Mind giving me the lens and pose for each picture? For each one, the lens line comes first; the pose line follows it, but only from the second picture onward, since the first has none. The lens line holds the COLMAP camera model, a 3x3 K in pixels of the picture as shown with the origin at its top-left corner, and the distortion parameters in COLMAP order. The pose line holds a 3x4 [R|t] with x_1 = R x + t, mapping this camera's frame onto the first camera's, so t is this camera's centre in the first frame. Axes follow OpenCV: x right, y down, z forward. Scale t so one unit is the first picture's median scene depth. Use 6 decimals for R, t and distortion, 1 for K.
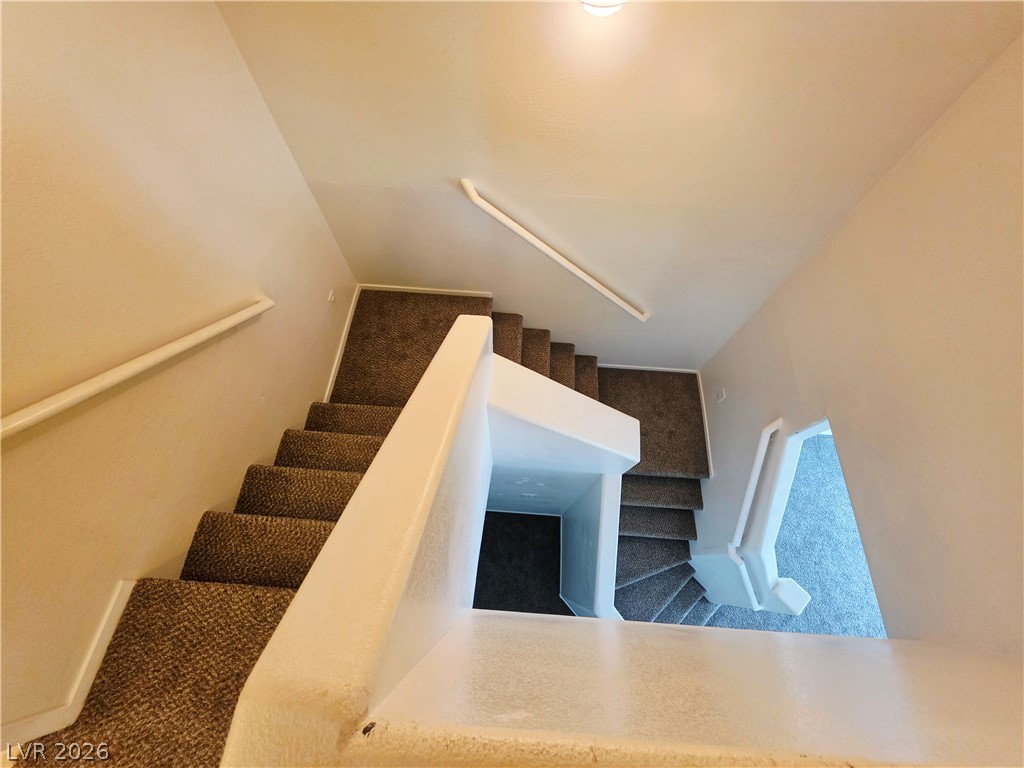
lens RADIAL K [[417.0, 0, 510.3], [0, 417.0, 380.4], [0, 0, 1]] dist [-0.000666, -0.000182]
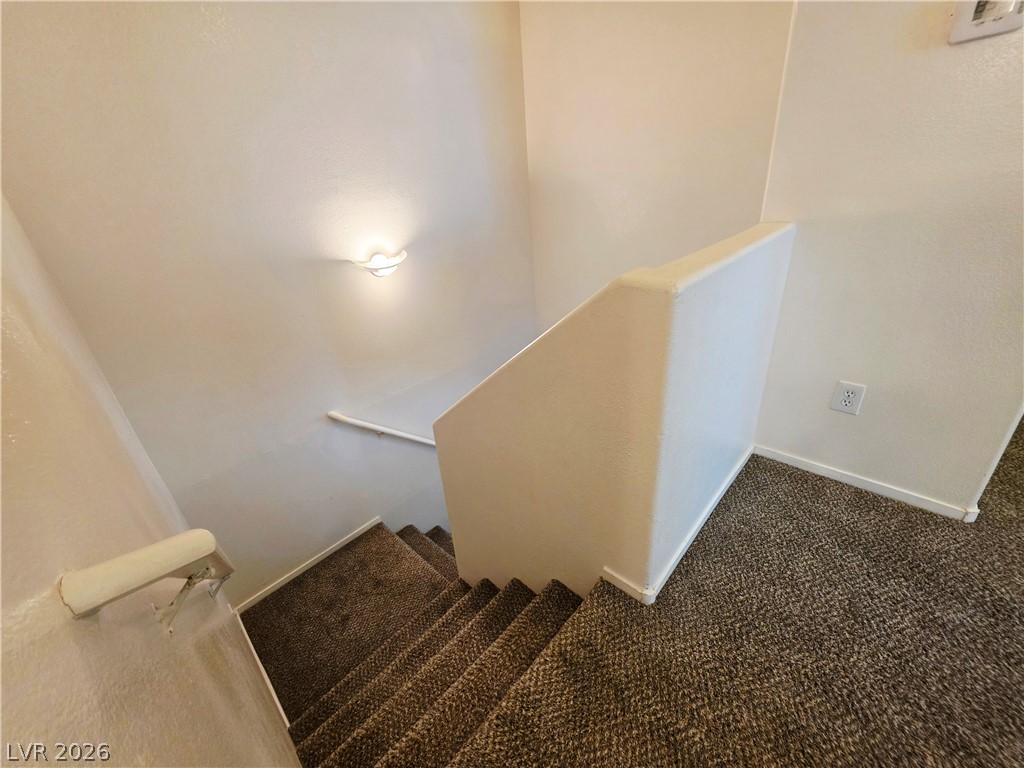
lens RADIAL K [[417.0, 0, 511.3], [0, 417.0, 386.7], [0, 0, 1]] dist [-0.000666, -0.000182]
pose [[0.636676, -0.404220, 0.656697, -0.601985], [0.730932, 0.587711, -0.346891, 0.310759], [-0.245728, 0.700858, 0.669639, 0.008220]]
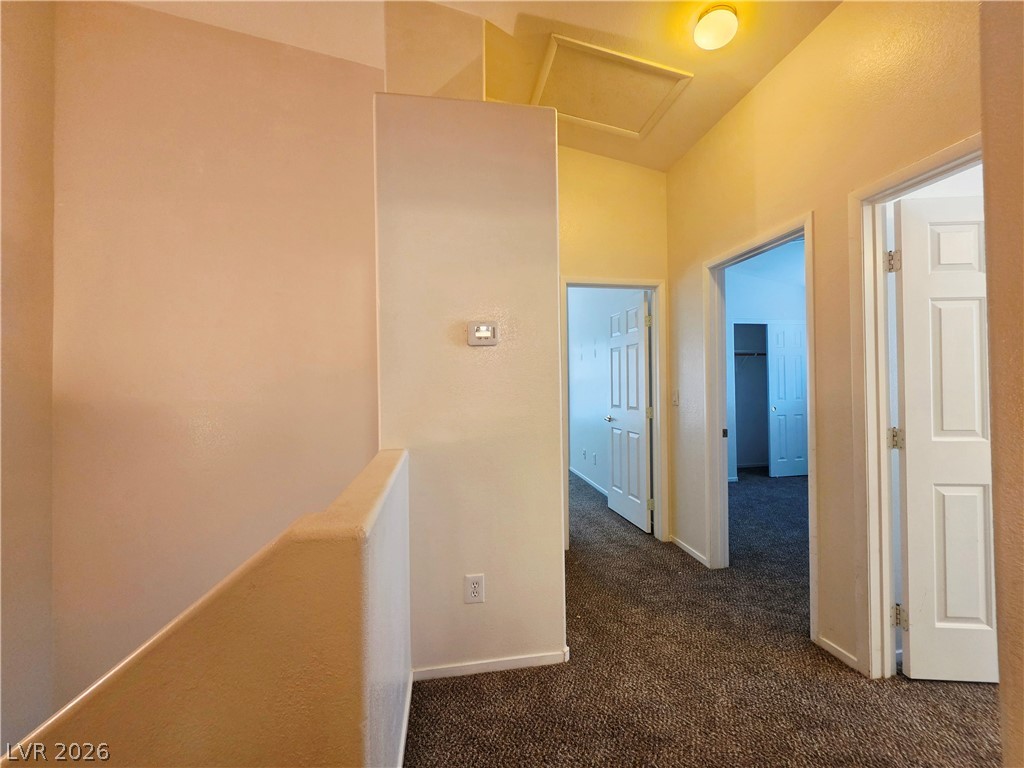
lens RADIAL K [[417.0, 0, 516.5], [0, 417.0, 382.4], [0, 0, 1]] dist [-0.000666, -0.000182]
pose [[-0.224742, -0.008524, 0.974381, -0.594041], [0.883586, 0.419799, 0.207473, 0.209929], [-0.410813, 0.907577, -0.086815, 0.026606]]
